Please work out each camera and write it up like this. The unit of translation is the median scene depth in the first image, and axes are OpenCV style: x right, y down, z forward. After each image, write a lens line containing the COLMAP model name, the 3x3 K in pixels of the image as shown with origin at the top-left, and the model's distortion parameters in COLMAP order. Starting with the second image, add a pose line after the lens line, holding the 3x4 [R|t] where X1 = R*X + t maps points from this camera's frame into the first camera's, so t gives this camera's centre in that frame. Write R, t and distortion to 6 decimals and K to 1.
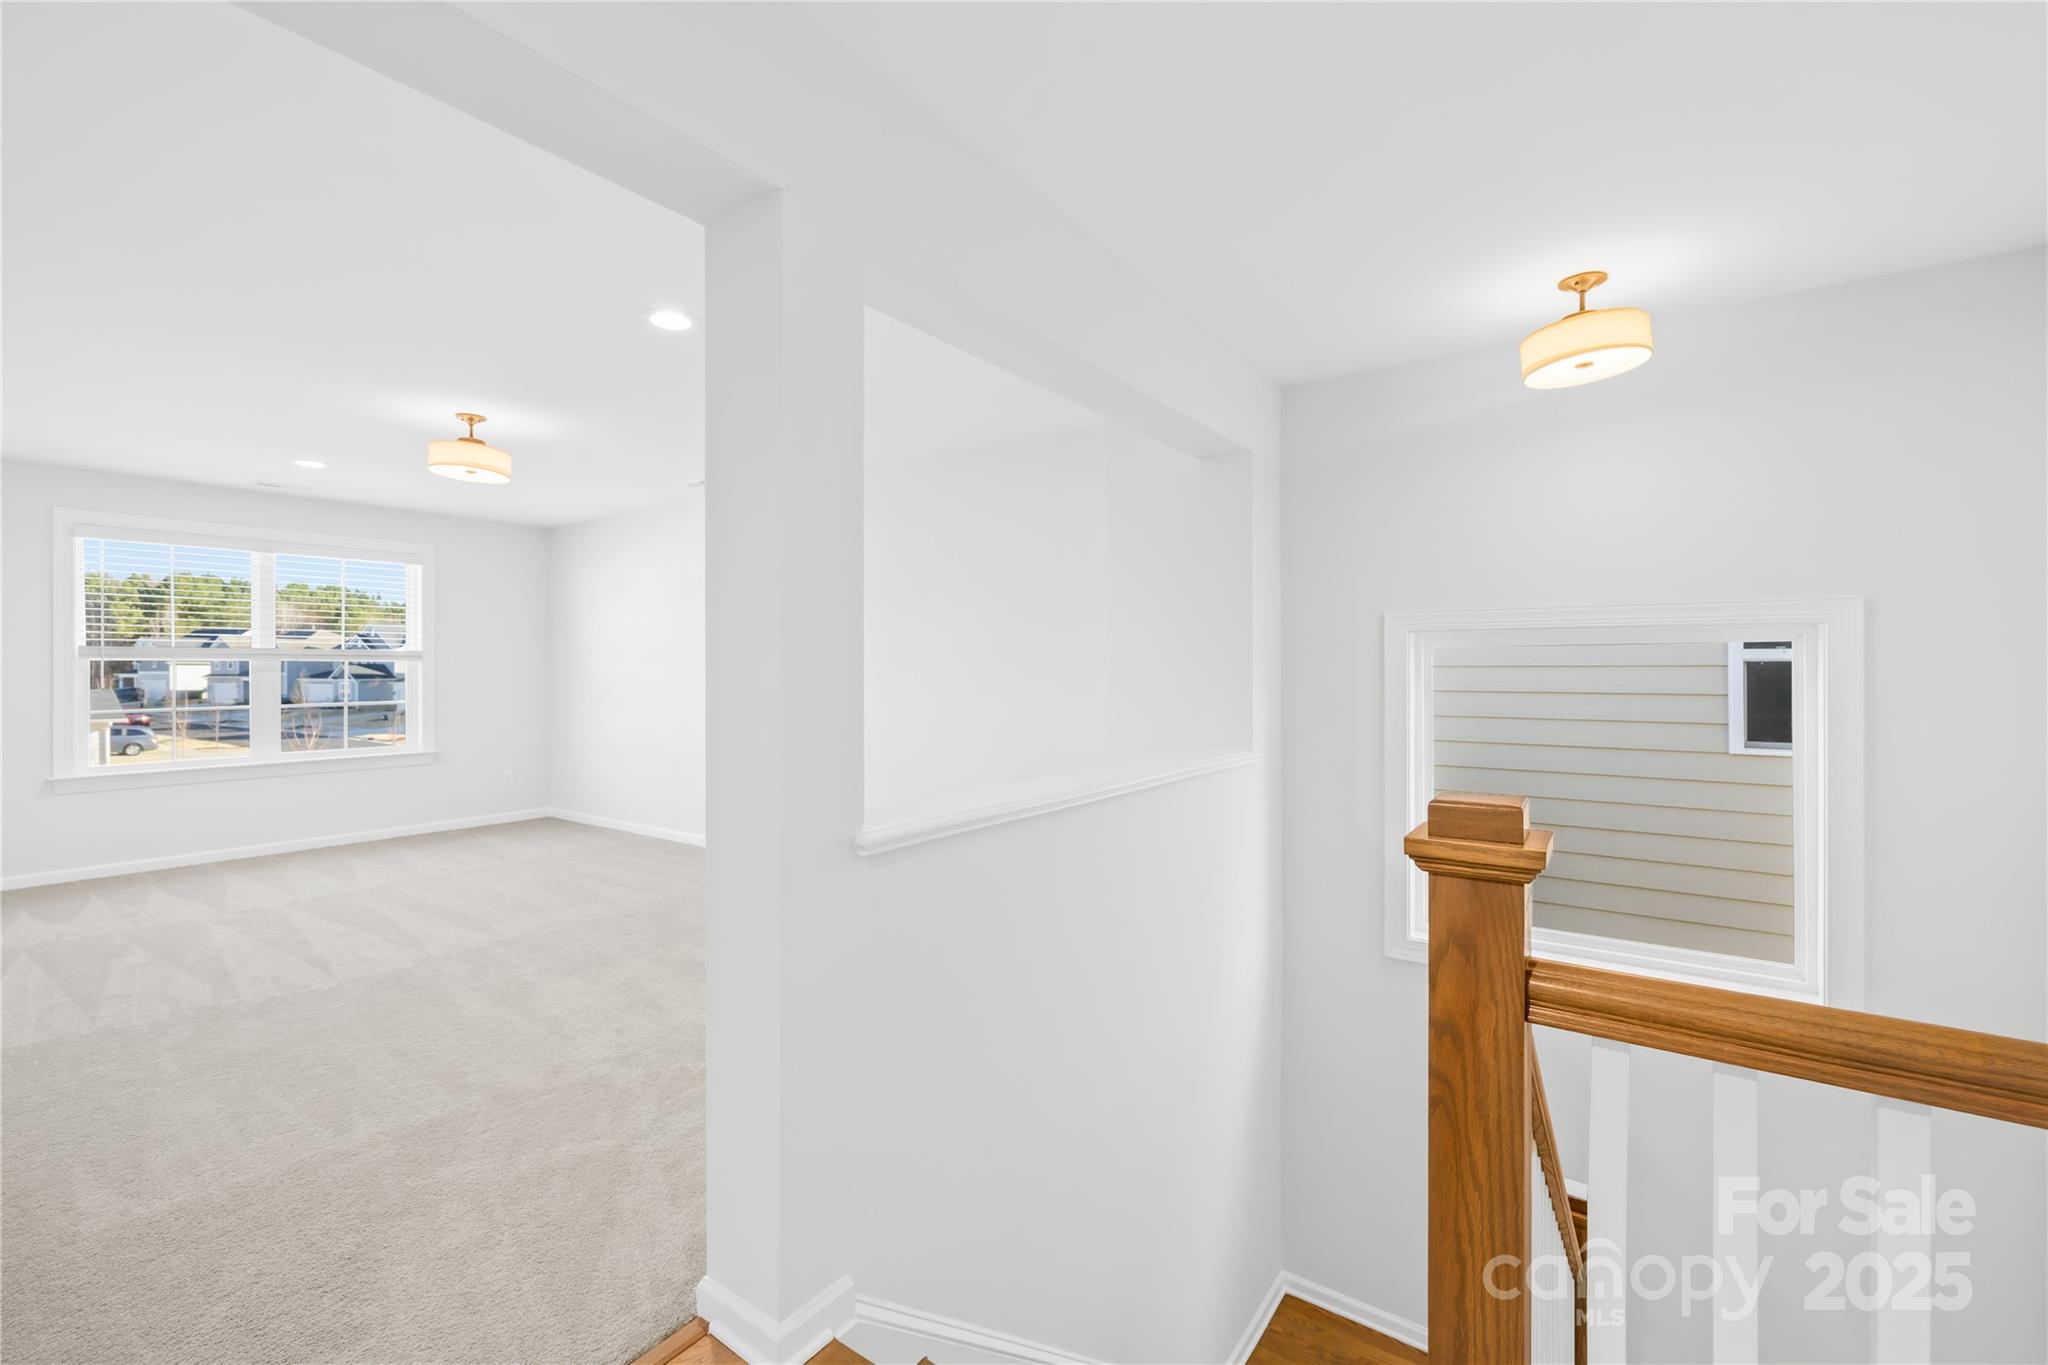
lens RADIAL K [[886.3, 0, 1009.6], [0, 886.3, 677.8], [0, 0, 1]] dist [-0.001192, 0.000362]
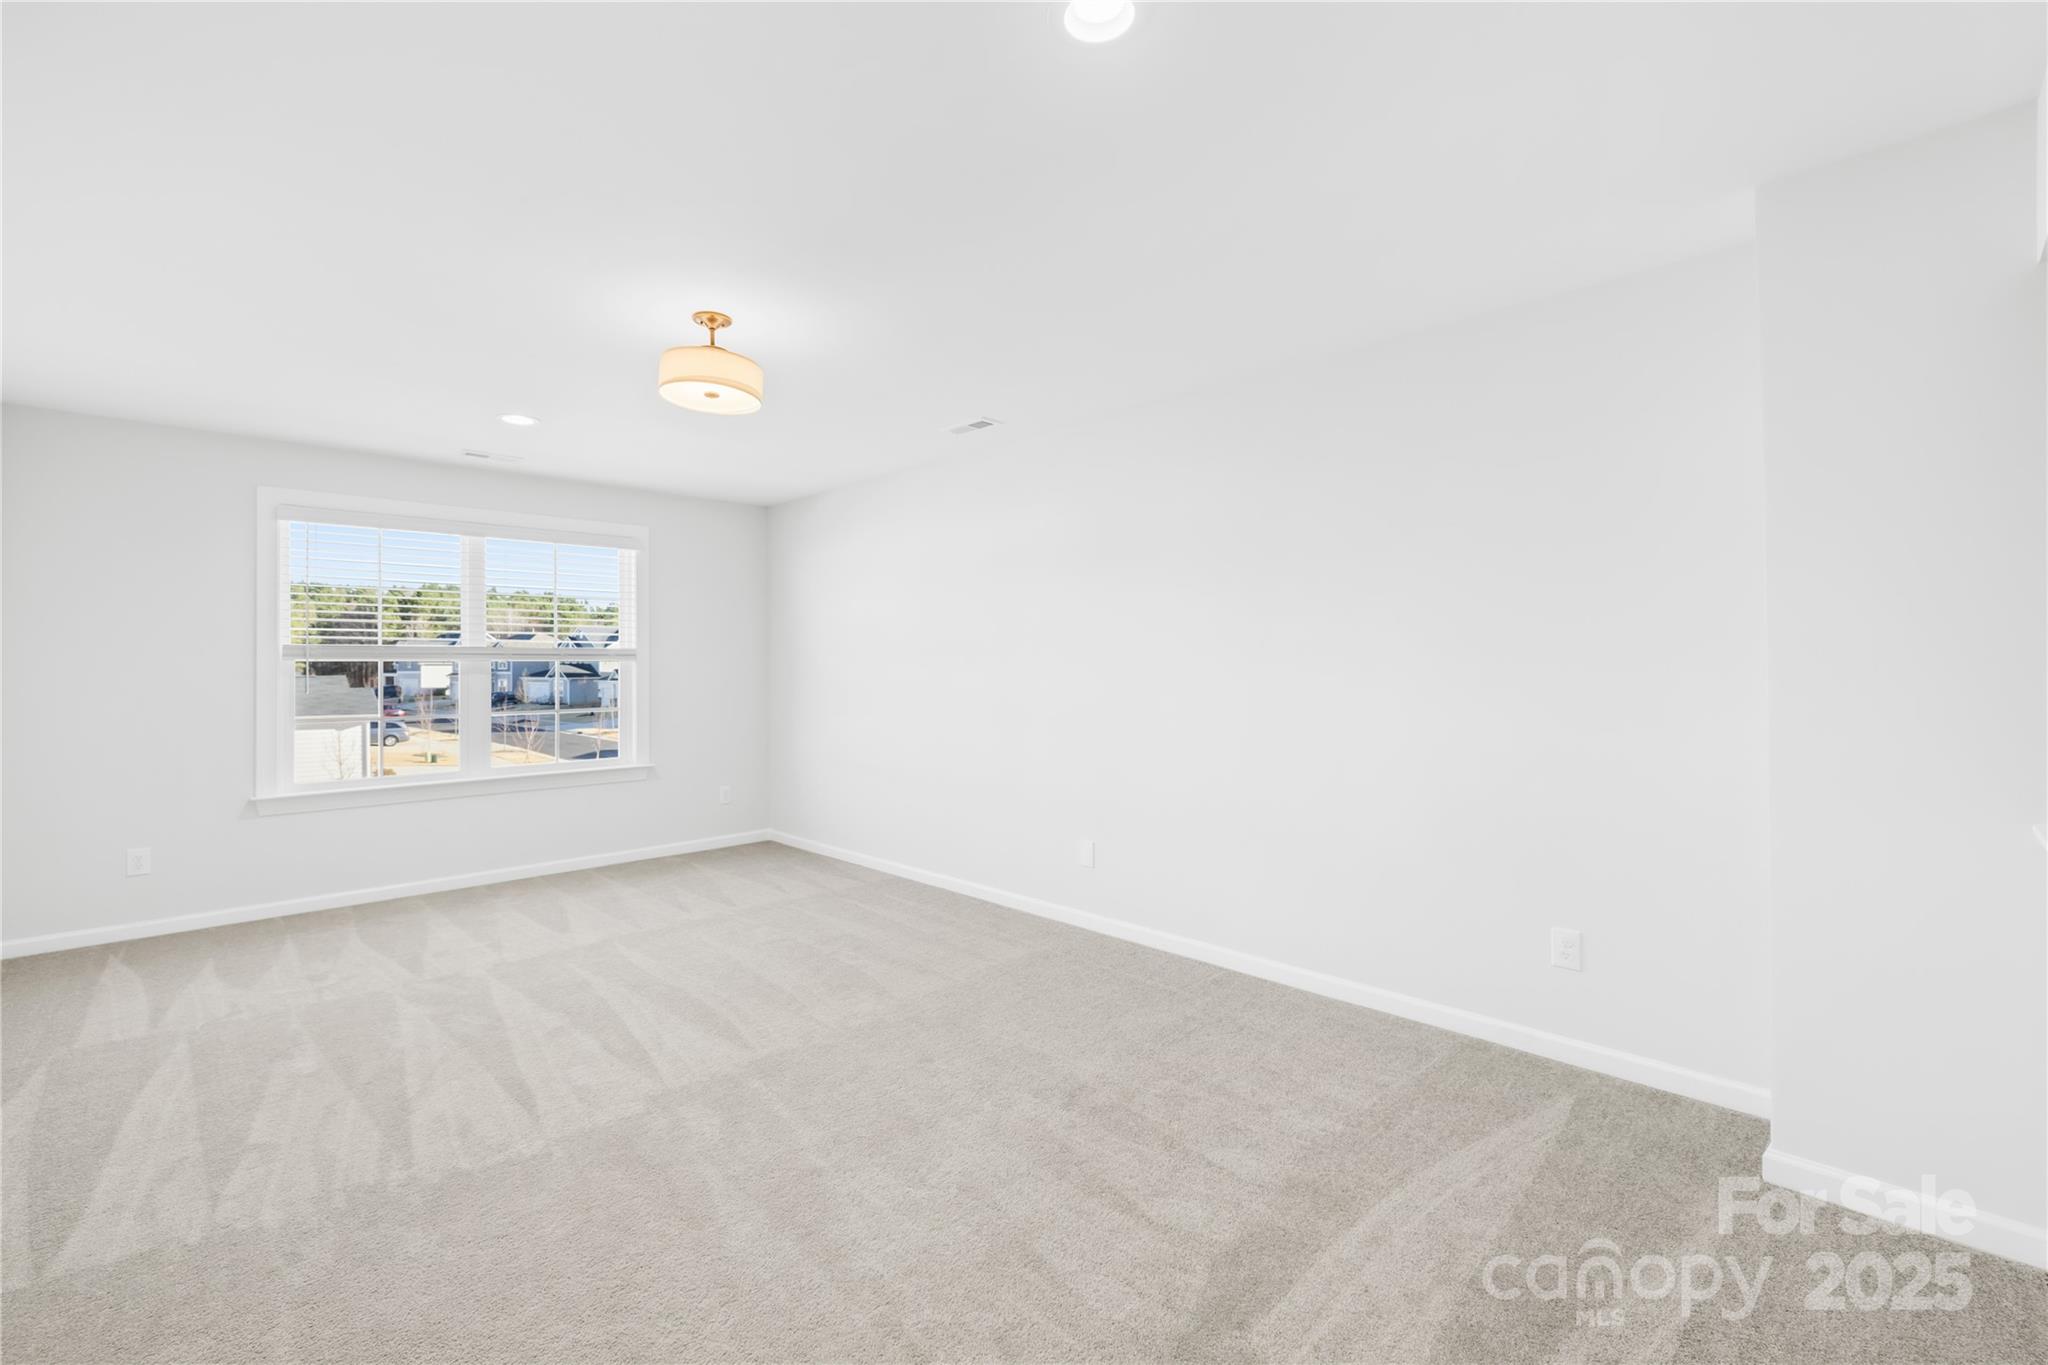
lens RADIAL K [[886.3, 0, 991.8], [0, 886.3, 667.7], [0, 0, 1]] dist [-0.001192, 0.000362]
pose [[0.982199, -0.004557, -0.187787, -0.152897], [0.003166, 0.999965, -0.007707, -0.003737], [0.187816, 0.006975, 0.982180, 0.206424]]
